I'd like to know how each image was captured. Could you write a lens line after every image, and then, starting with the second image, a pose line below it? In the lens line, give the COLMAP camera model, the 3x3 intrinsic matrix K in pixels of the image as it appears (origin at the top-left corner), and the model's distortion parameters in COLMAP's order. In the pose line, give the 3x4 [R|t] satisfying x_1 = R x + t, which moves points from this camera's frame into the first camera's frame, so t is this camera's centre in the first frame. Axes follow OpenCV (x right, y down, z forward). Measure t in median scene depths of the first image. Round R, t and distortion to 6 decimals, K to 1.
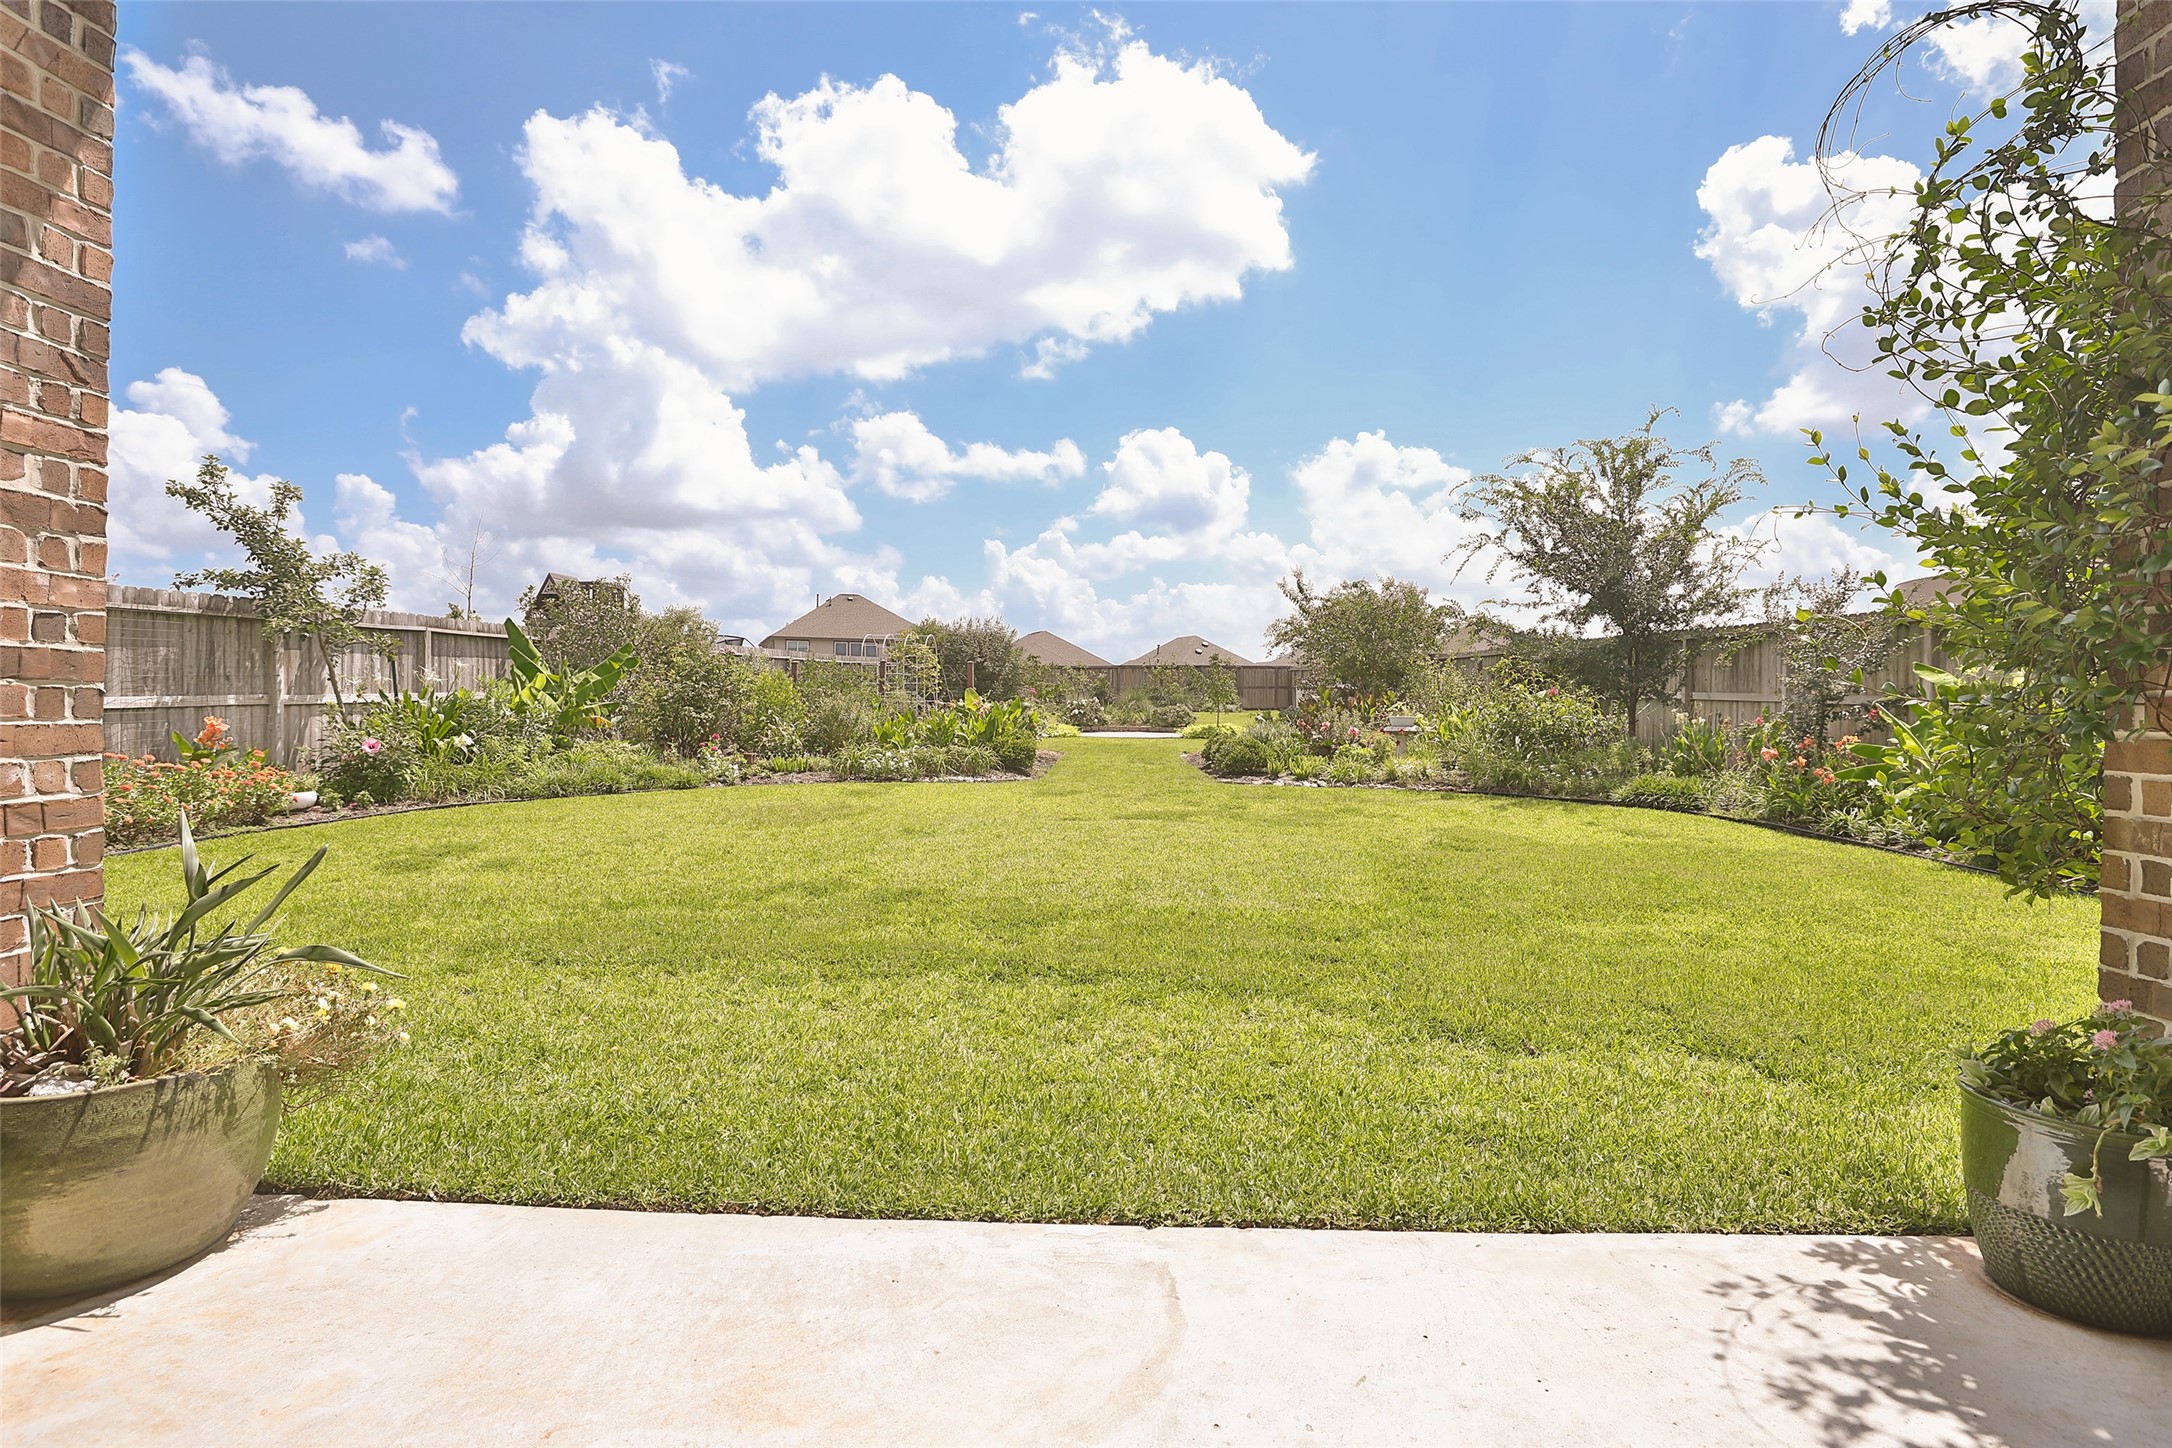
lens RADIAL K [[1049.4, 0, 1086.0], [0, 1049.4, 724.0], [0, 0, 1]] dist [-0.030614, 0.000895]
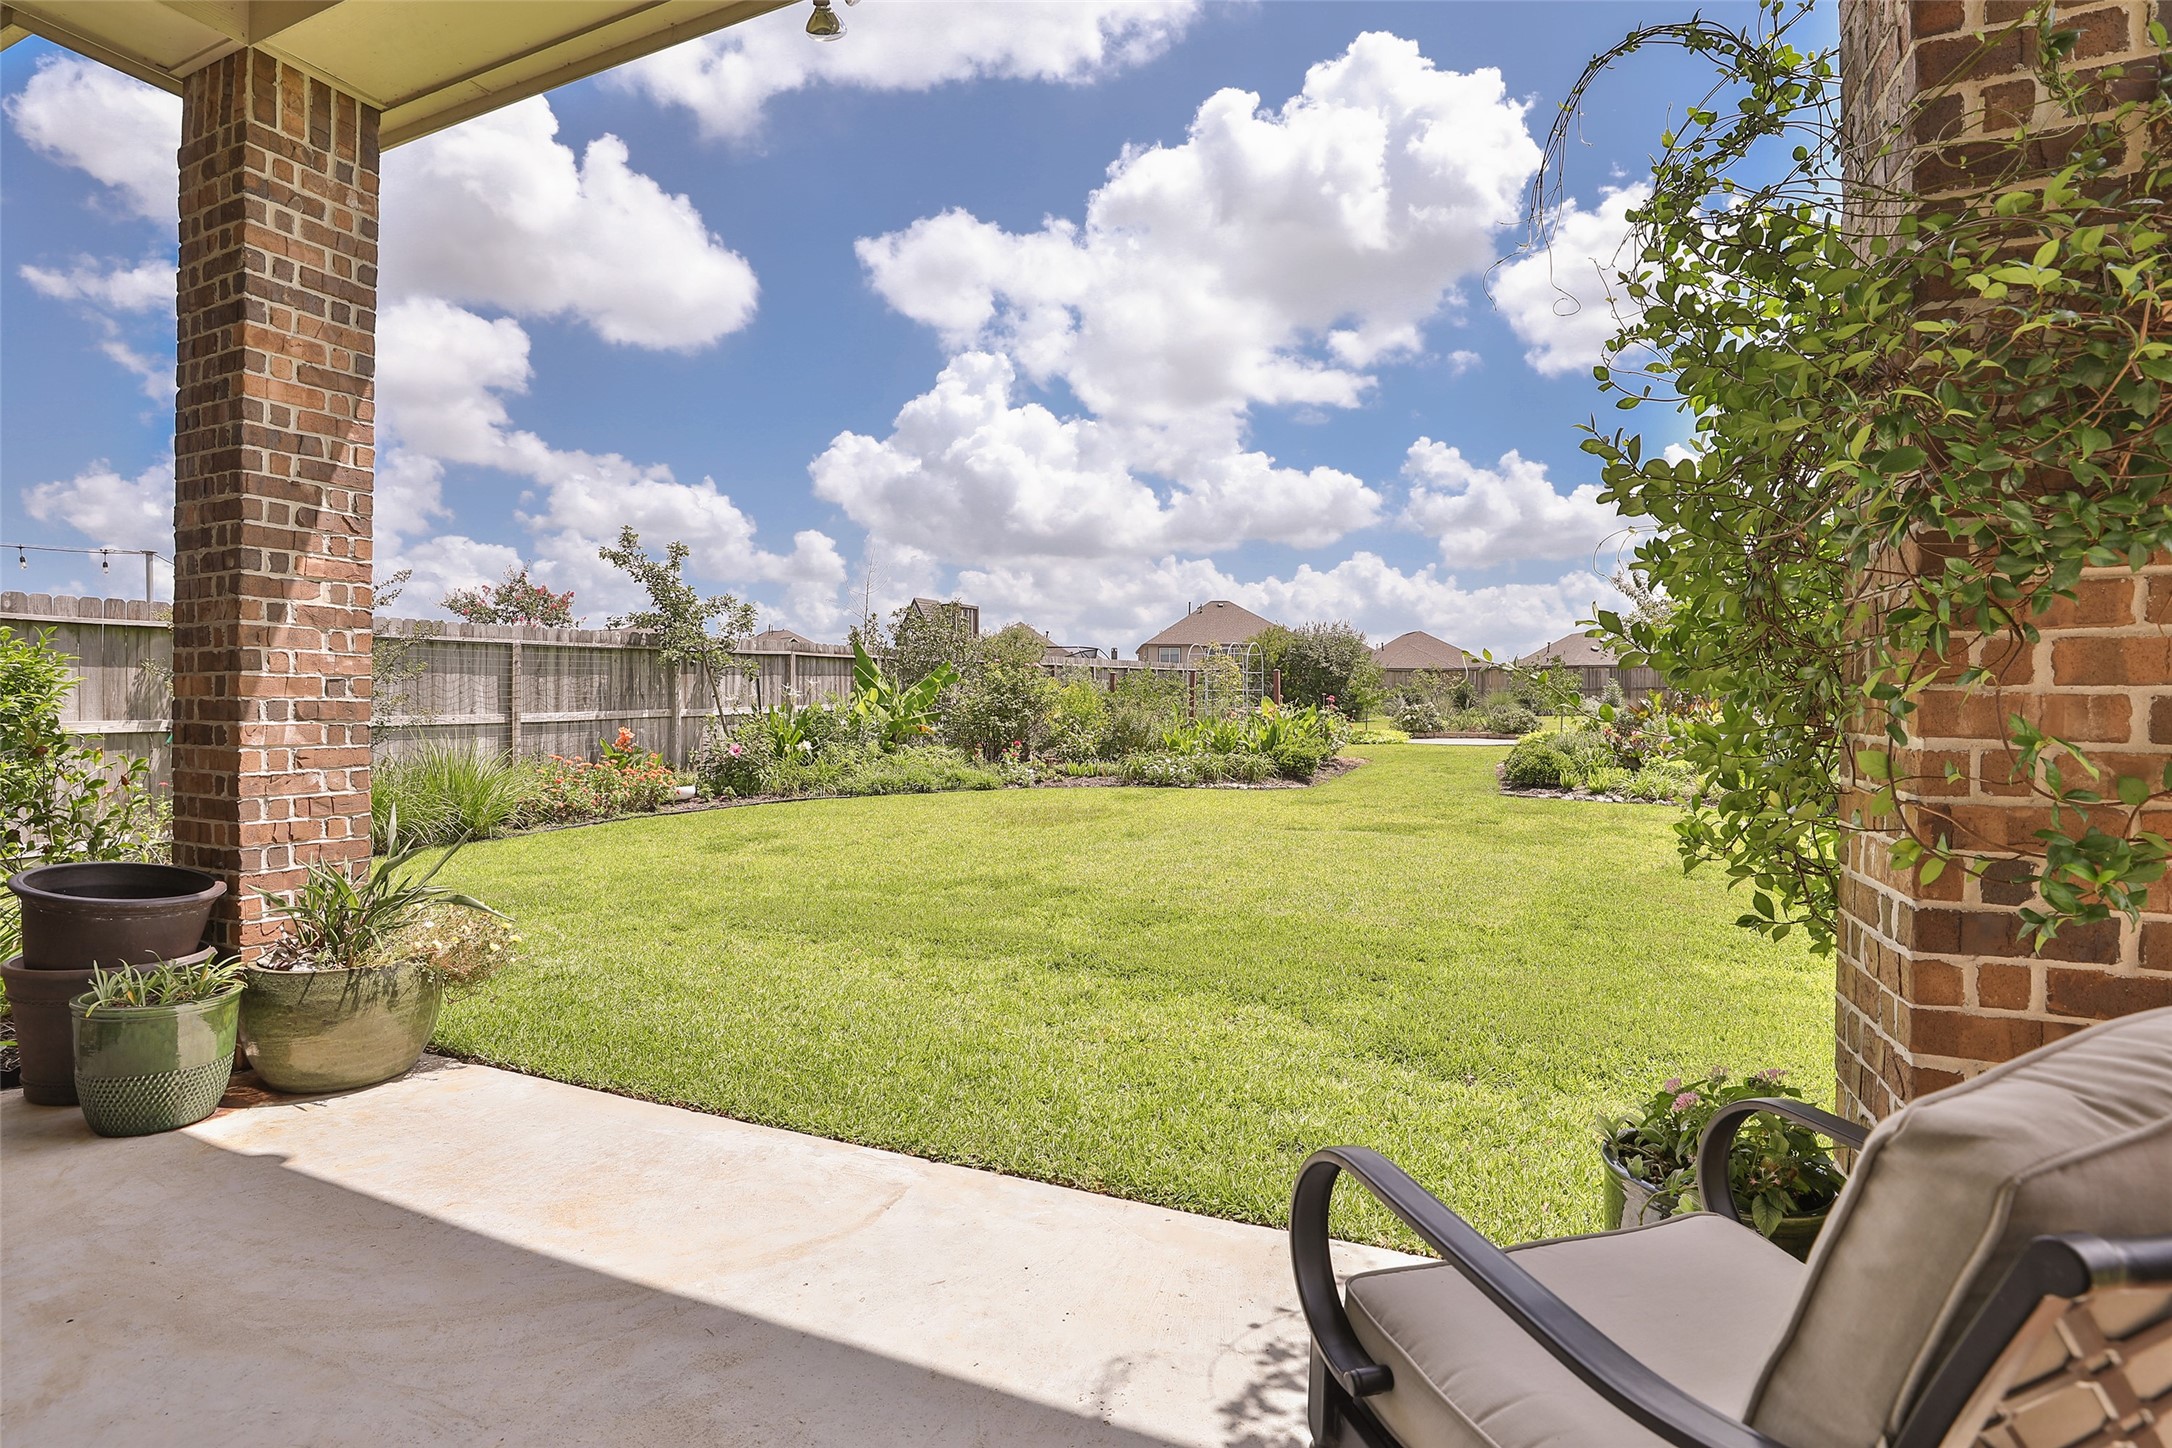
lens RADIAL K [[1048.2, 0, 1086.0], [0, 1048.2, 724.0], [0, 0, 1]] dist [-0.027031, -0.030823]
pose [[0.934113, -0.000013, -0.356976, 0.146849], [-0.001014, 0.999996, -0.002689, -0.007484], [0.356975, 0.002873, 0.934110, -0.020257]]
